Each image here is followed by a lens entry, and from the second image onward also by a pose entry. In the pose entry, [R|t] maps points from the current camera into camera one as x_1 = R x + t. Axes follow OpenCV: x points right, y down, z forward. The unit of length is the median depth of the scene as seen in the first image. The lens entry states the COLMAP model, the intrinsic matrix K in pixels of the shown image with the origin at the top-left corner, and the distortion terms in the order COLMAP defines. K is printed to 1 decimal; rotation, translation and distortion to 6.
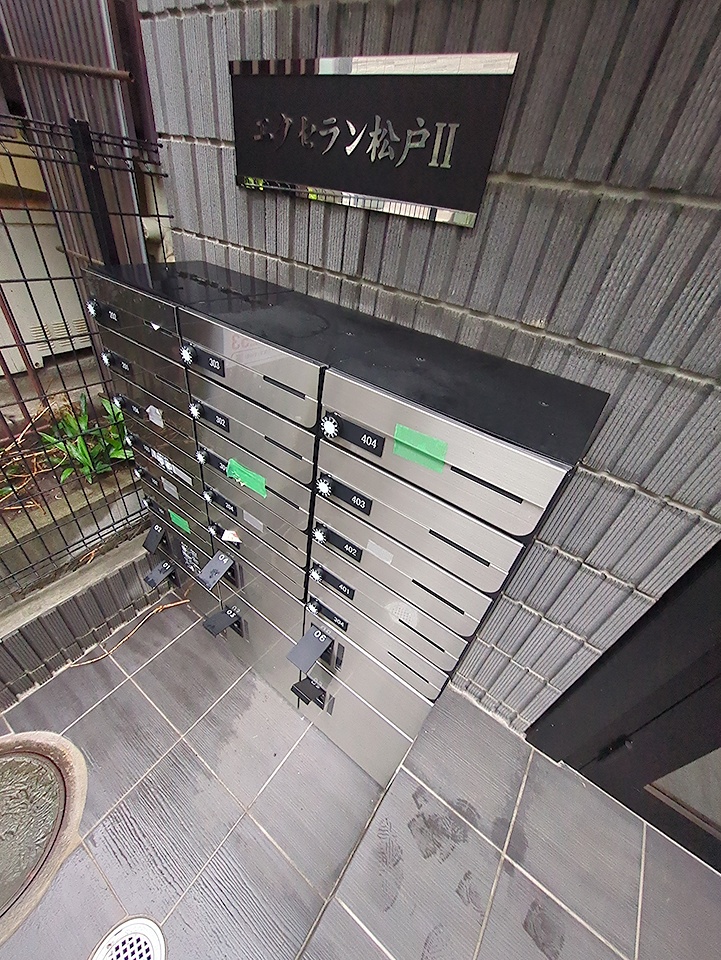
lens RADIAL K [[376.4, 0, 360.7], [0, 376.4, 481.8], [0, 0, 1]] dist [-0.001353, 0.000351]
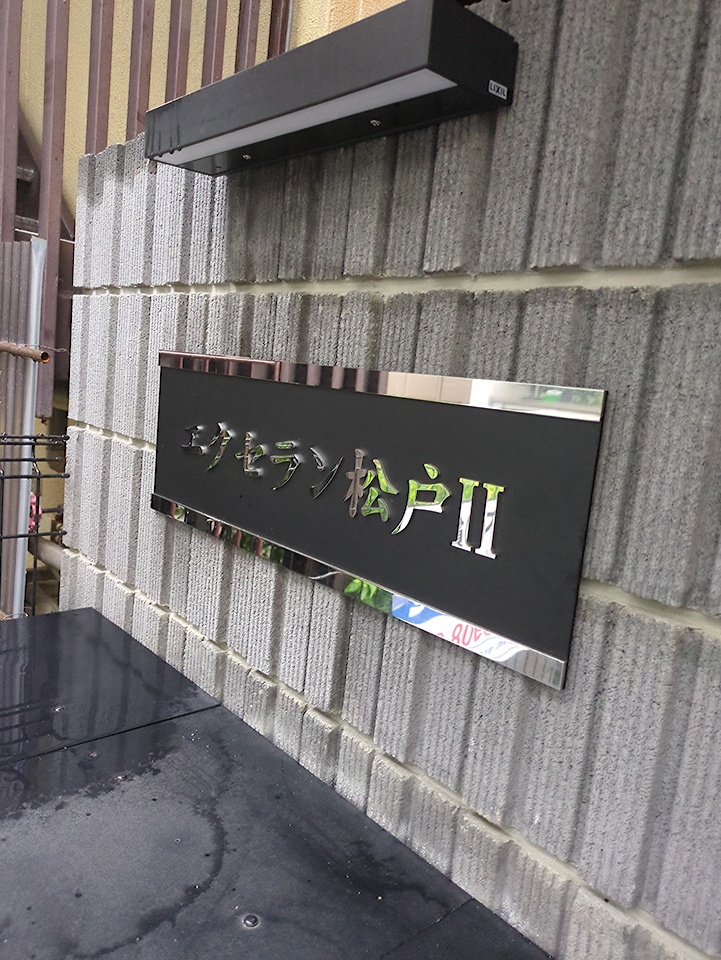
lens RADIAL K [[731.9, 0, 360.5], [0, 731.9, 480.0], [0, 0, 1]] dist [0.037220, -0.006365]
pose [[0.978028, 0.001043, -0.208469, 0.232649], [-0.107153, 0.860296, -0.498406, -0.417950], [0.178825, 0.509793, 0.841506, 0.183603]]
